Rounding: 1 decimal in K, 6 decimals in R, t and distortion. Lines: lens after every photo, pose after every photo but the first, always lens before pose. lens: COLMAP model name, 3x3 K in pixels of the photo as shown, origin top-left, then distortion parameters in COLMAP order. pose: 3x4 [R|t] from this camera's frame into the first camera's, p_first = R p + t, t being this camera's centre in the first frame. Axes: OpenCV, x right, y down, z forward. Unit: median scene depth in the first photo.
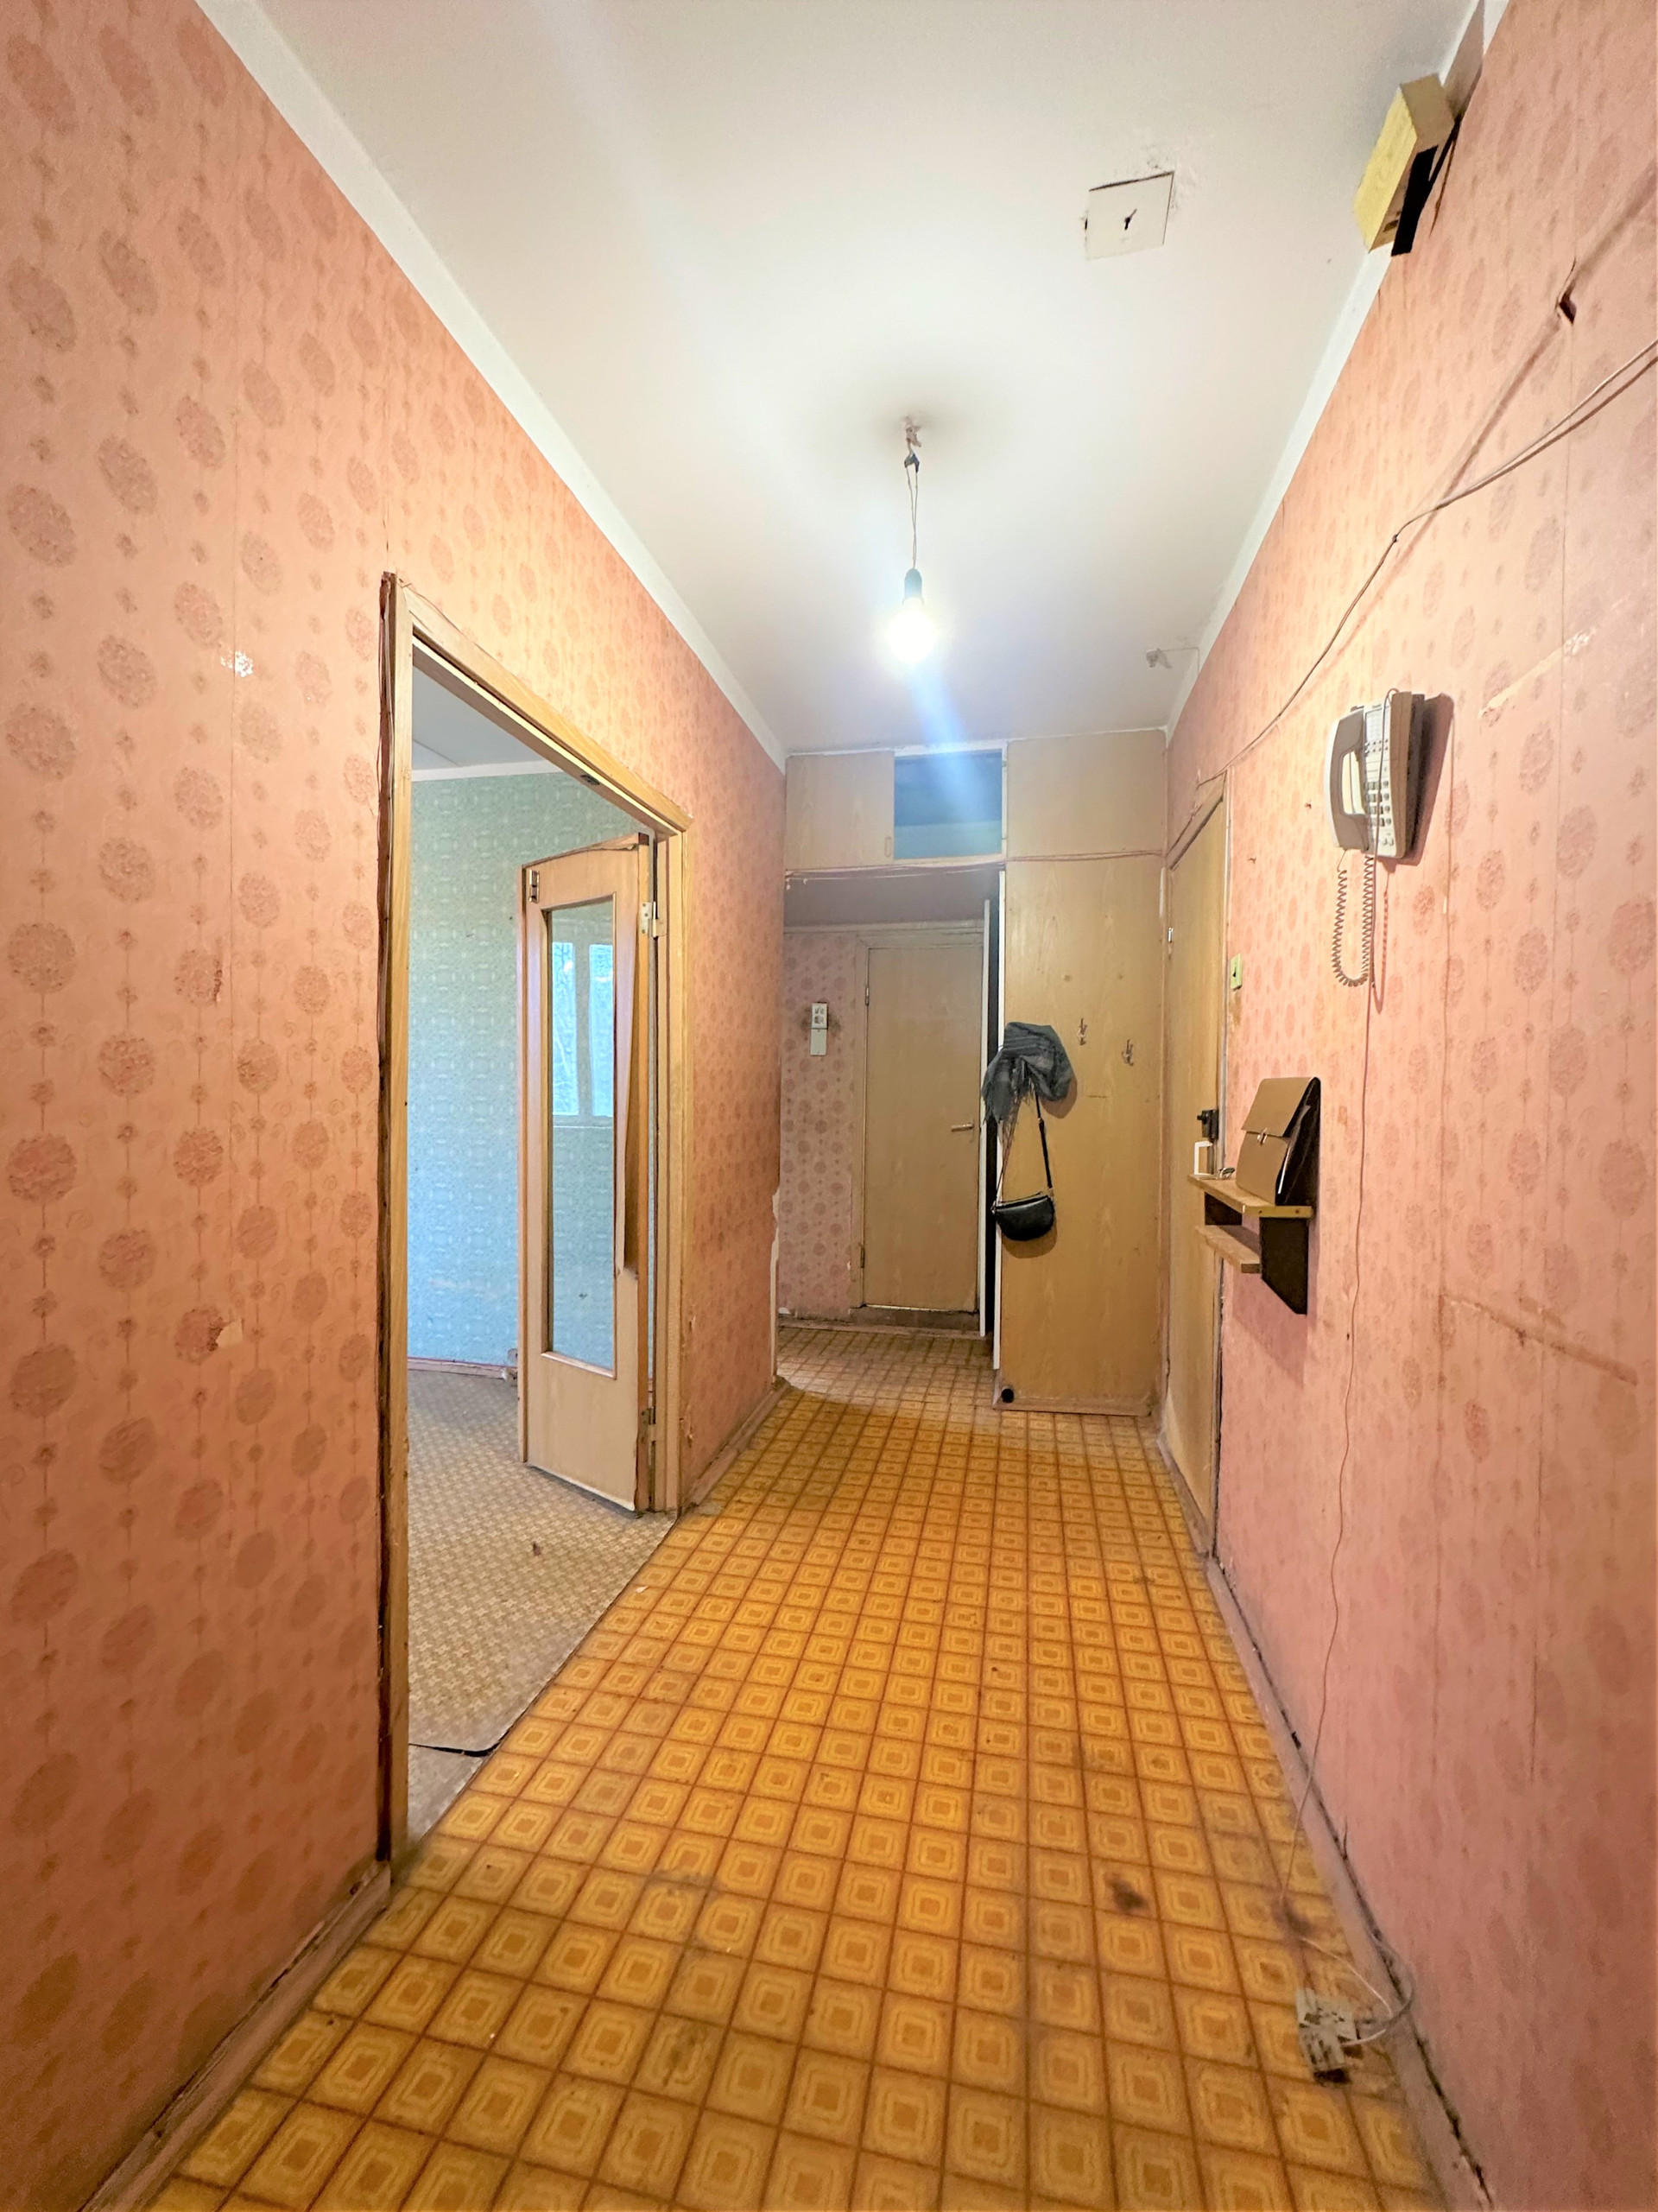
lens RADIAL K [[906.6, 0, 829.0], [0, 906.6, 1106.0], [0, 0, 1]] dist [-0.000382, -0.000033]
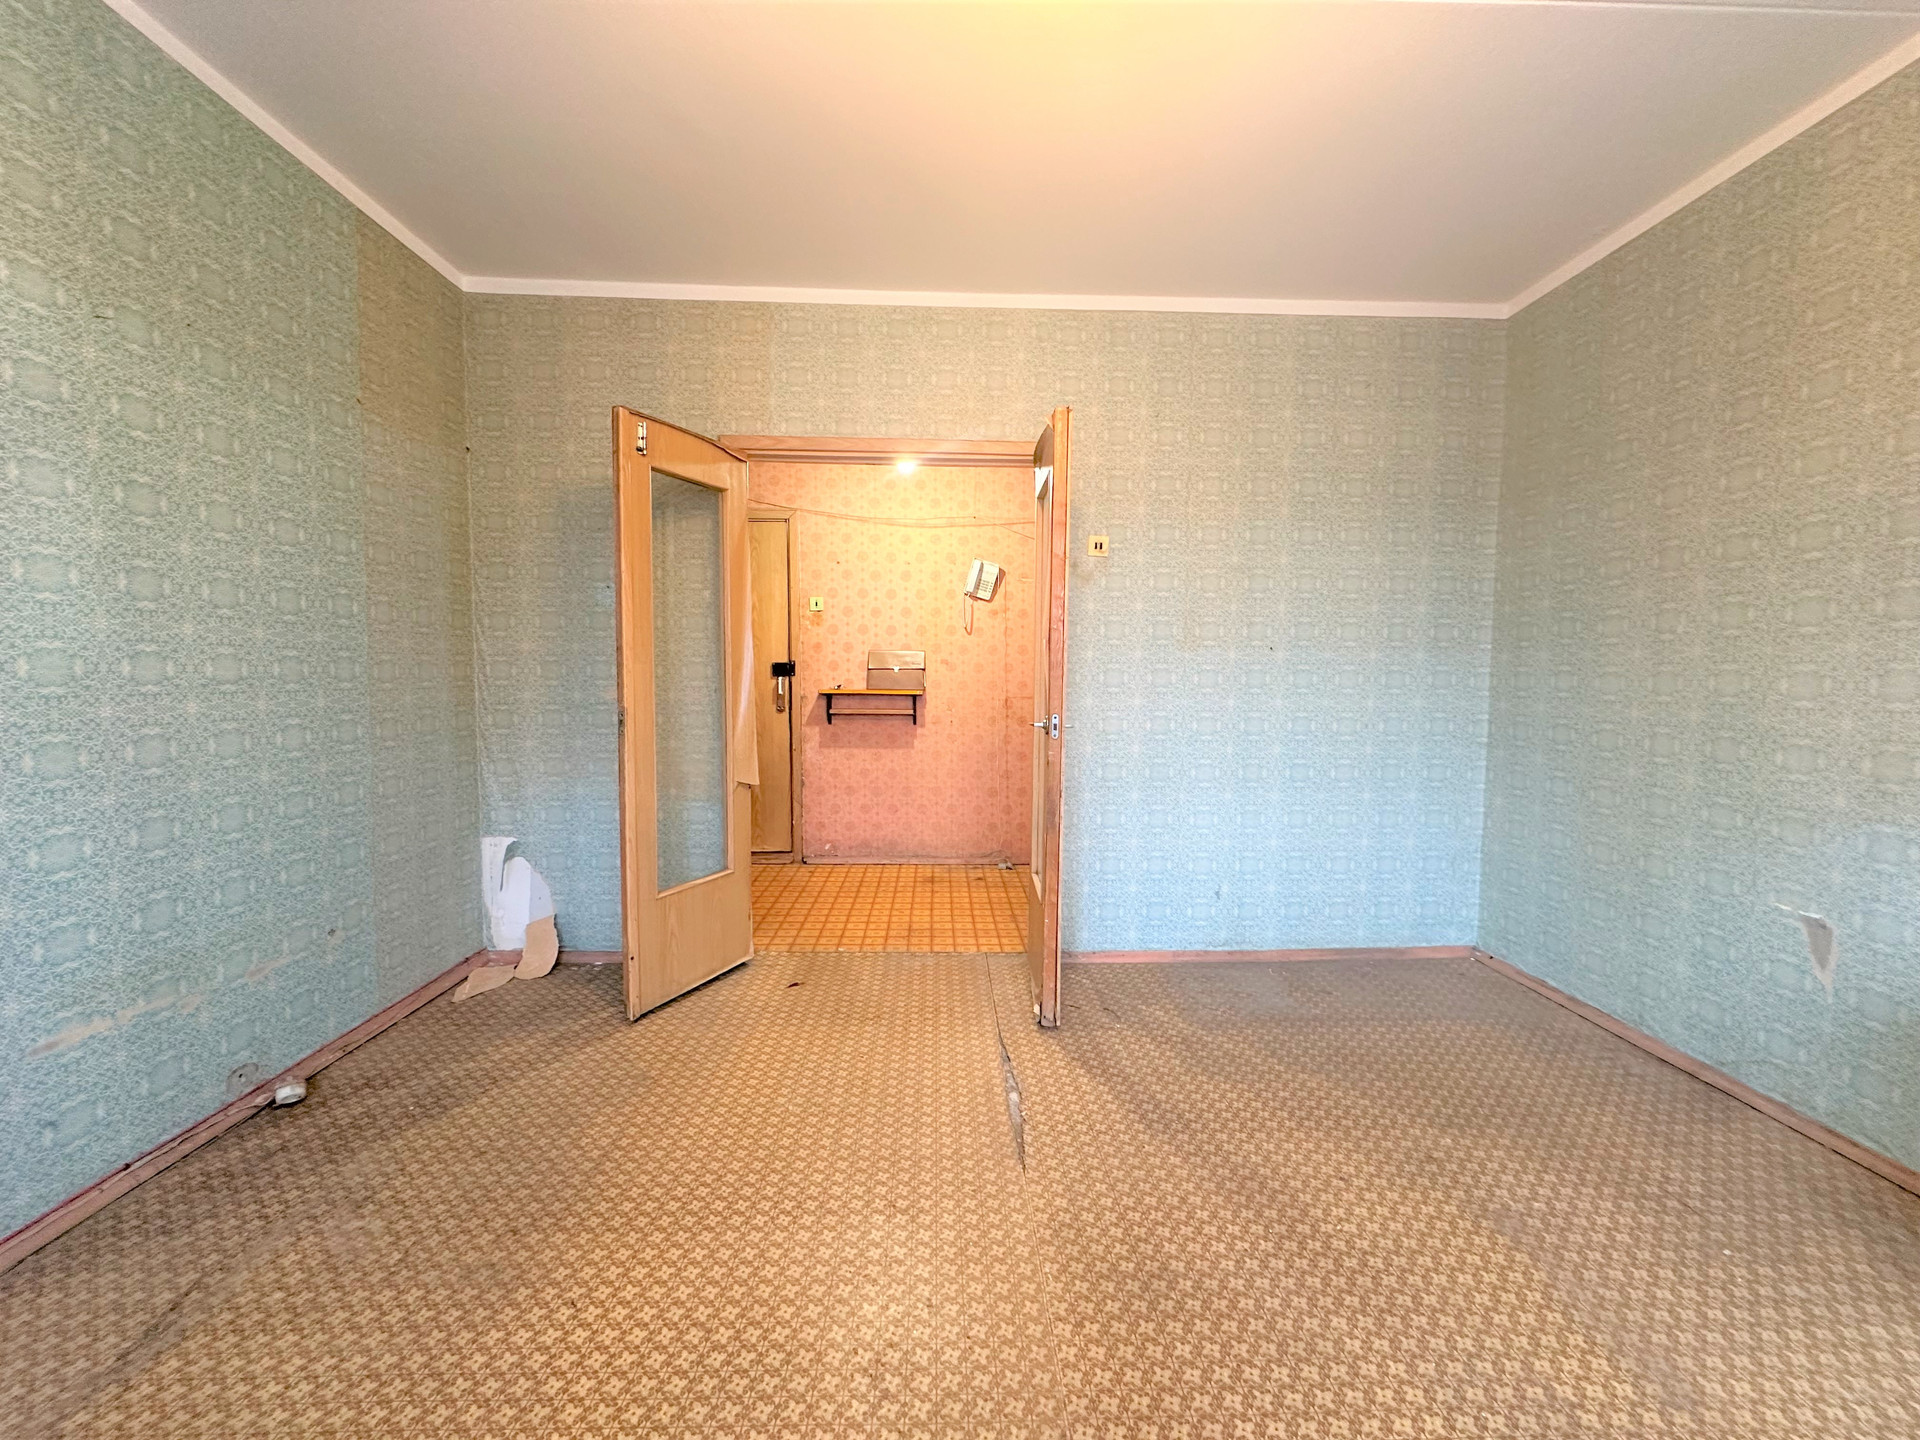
lens RADIAL K [[787.0, 0, 960.0], [0, 787.0, 720.0], [0, 0, 1]] dist [-0.000382, -0.000033]
pose [[-0.243275, -0.075815, 0.966990, -1.512428], [0.004771, 0.996835, 0.079355, -0.003081], [-0.969946, 0.023918, -0.242144, 1.045843]]
